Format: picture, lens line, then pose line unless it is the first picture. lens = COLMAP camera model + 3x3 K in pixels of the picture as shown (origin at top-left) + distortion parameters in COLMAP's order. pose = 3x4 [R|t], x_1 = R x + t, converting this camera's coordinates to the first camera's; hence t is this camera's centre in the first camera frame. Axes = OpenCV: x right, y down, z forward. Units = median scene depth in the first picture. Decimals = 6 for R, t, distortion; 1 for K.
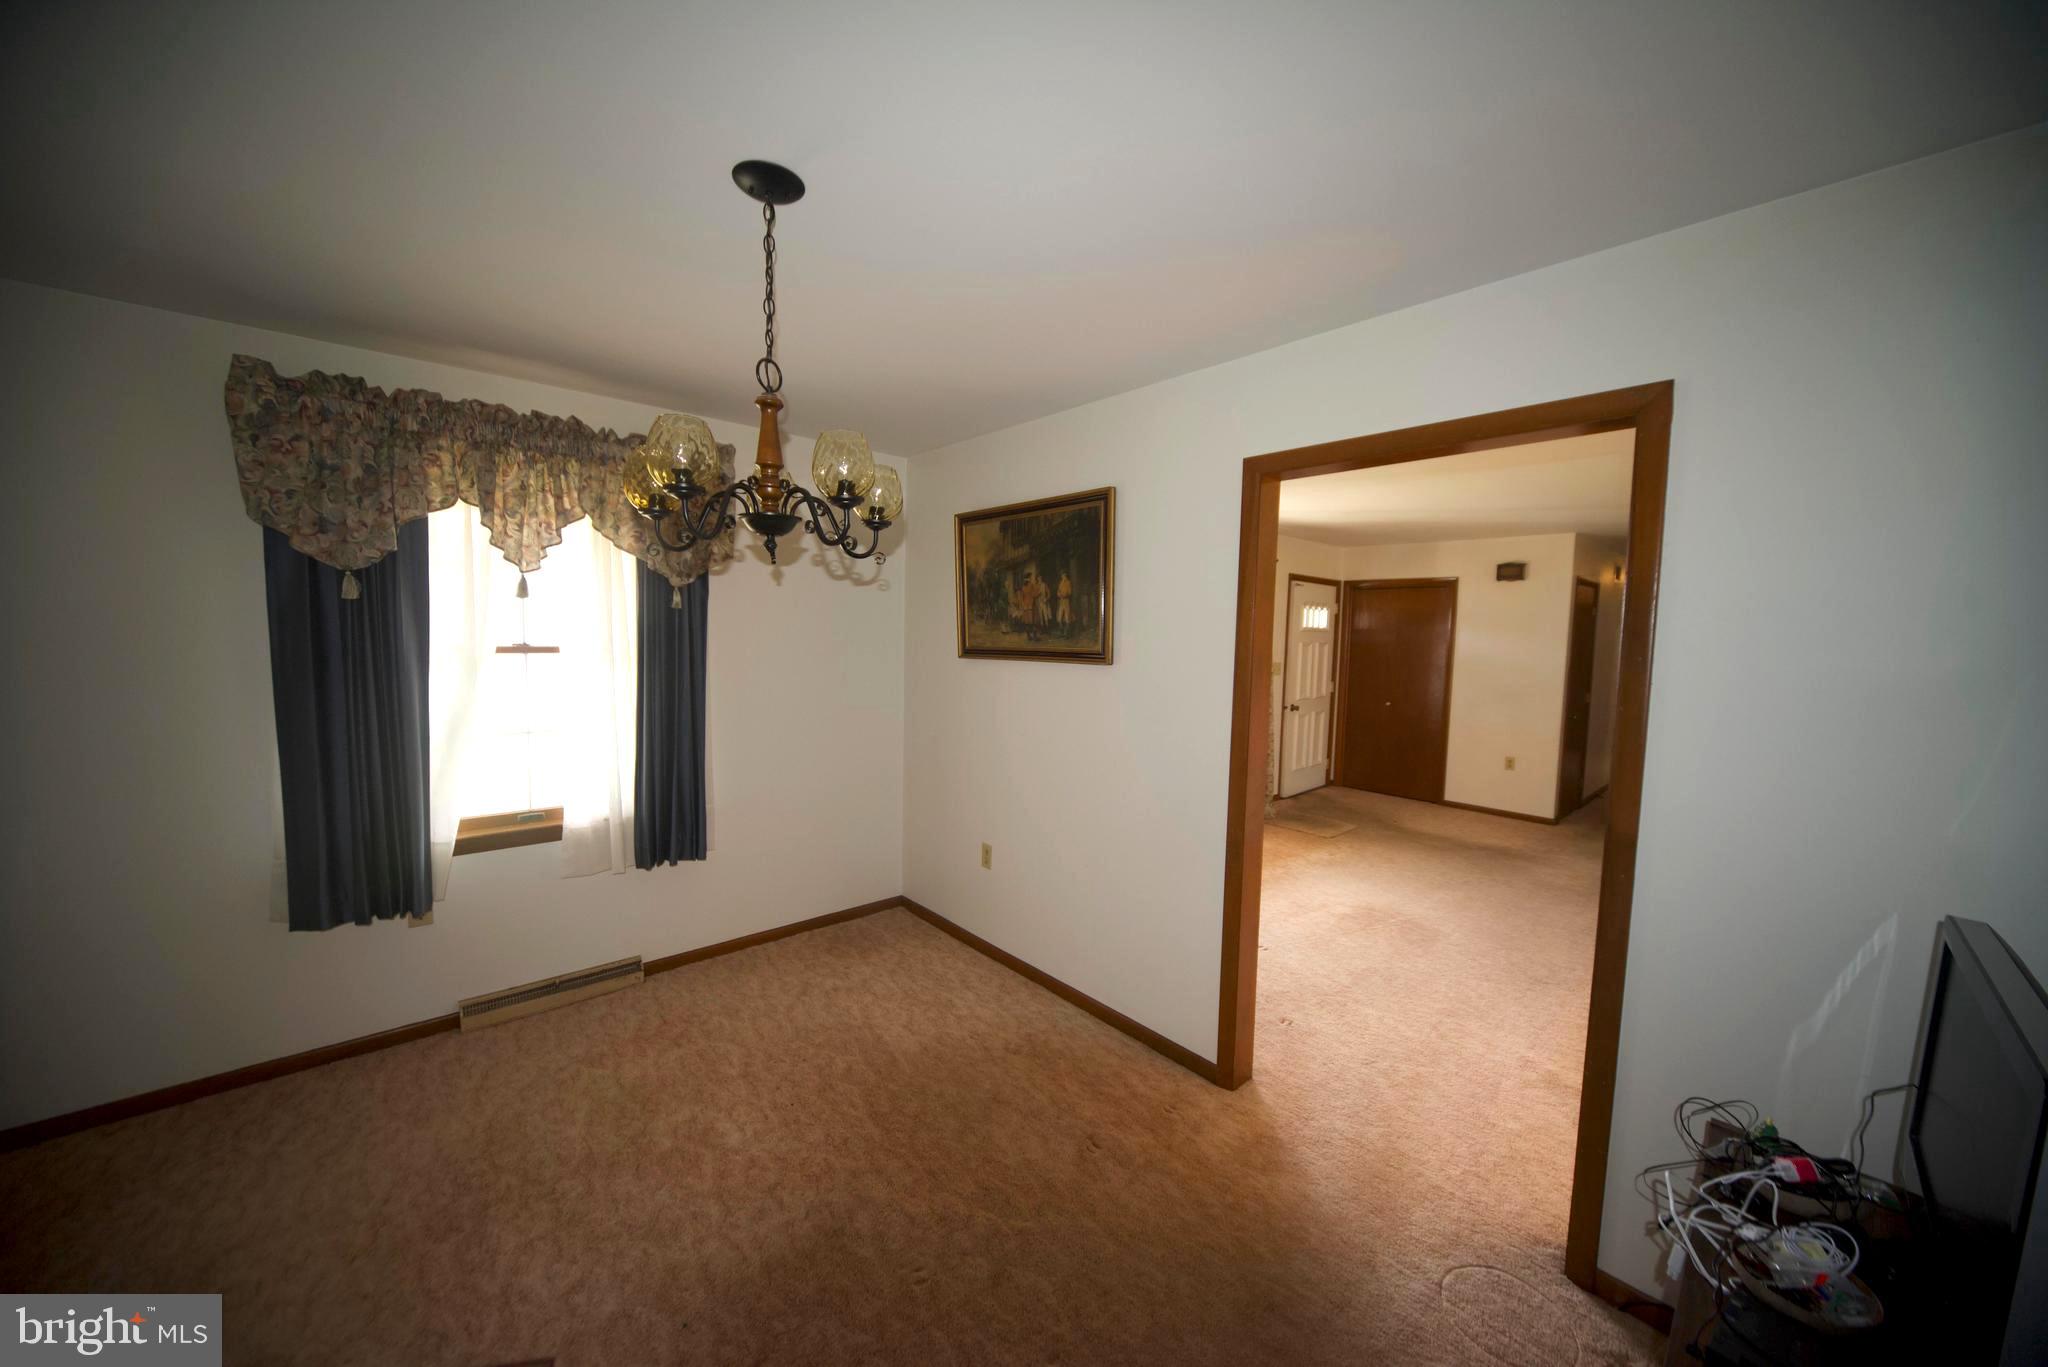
lens RADIAL K [[714.3, 0, 1025.0], [0, 714.3, 687.4], [0, 0, 1]] dist [-0.000610, -0.000437]
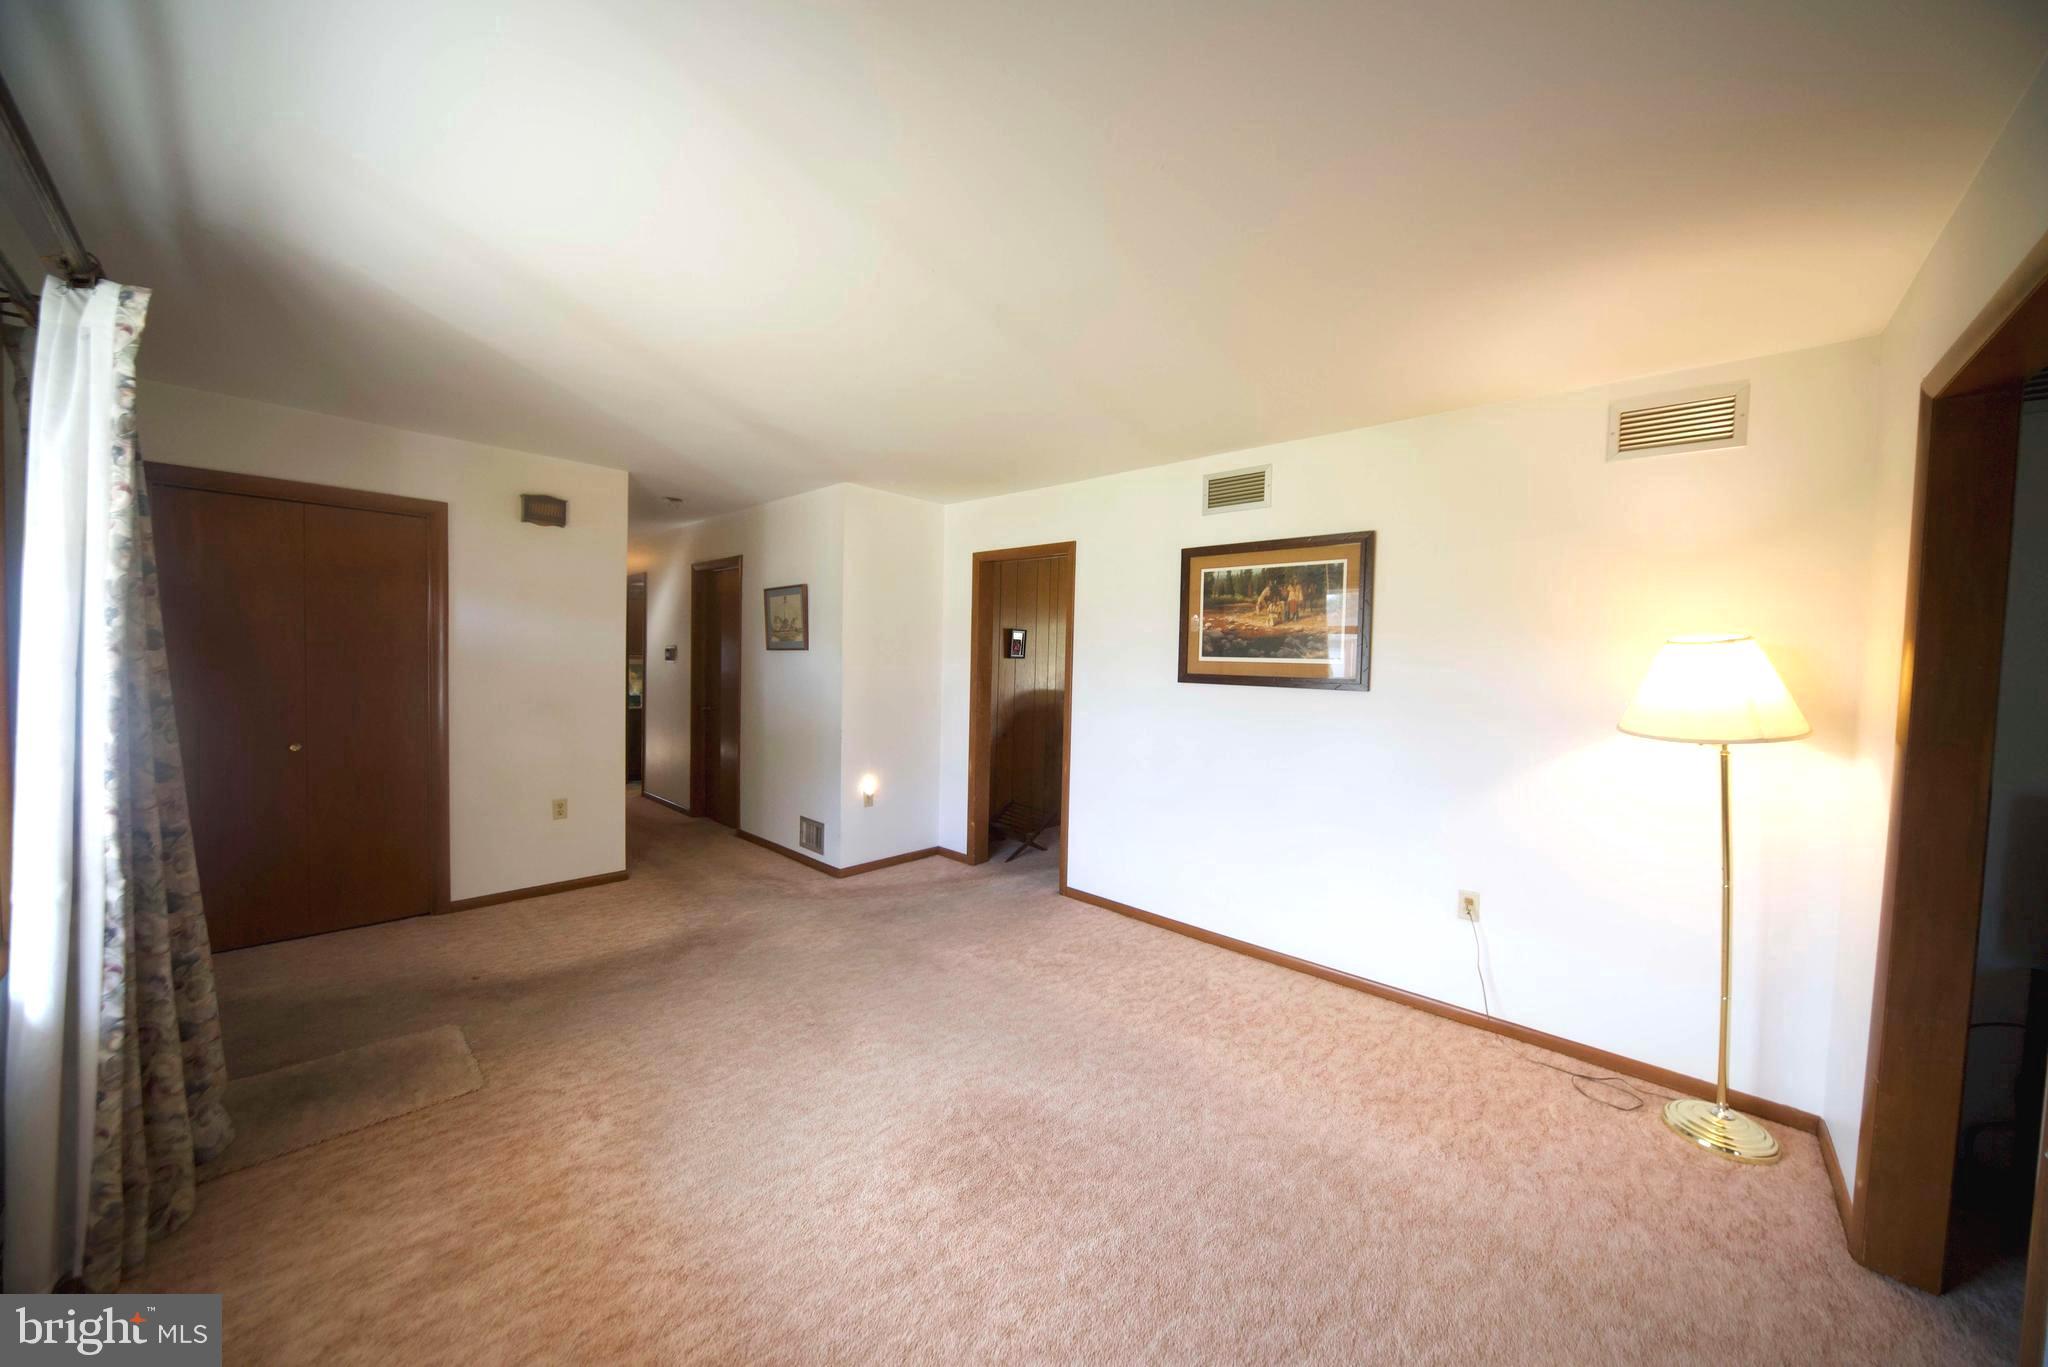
lens RADIAL K [[714.3, 0, 1024.9], [0, 714.3, 679.4], [0, 0, 1]] dist [-0.000610, -0.000437]
pose [[-0.070266, -0.047979, 0.996374, 0.011538], [0.061116, 0.996759, 0.052308, -0.019562], [-0.995654, 0.064570, -0.067105, 0.657678]]
